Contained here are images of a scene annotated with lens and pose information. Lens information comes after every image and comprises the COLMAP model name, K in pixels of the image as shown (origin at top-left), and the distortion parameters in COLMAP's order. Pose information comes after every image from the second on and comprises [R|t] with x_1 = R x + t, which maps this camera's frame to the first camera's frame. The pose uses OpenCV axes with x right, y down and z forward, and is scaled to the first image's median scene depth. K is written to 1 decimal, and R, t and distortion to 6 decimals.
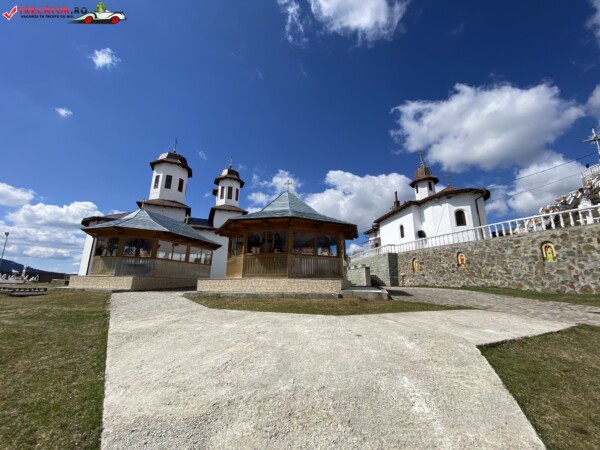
lens RADIAL K [[240.2, 0, 298.2], [0, 240.2, 223.5], [0, 0, 1]] dist [0.031925, -0.029924]
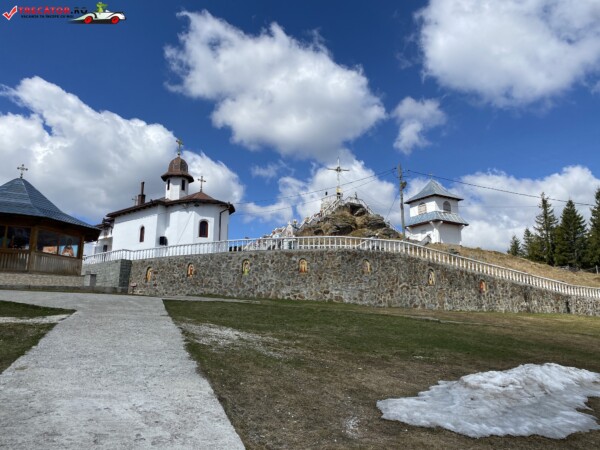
lens RADIAL K [[451.3, 0, 297.9], [0, 451.3, 226.2], [0, 0, 1]] dist [0.056317, -0.062308]
pose [[0.737991, 0.129499, 0.662269, -0.251740], [-0.155580, 0.987626, -0.019750, -0.059839], [-0.656631, -0.088460, 0.749006, -0.616494]]
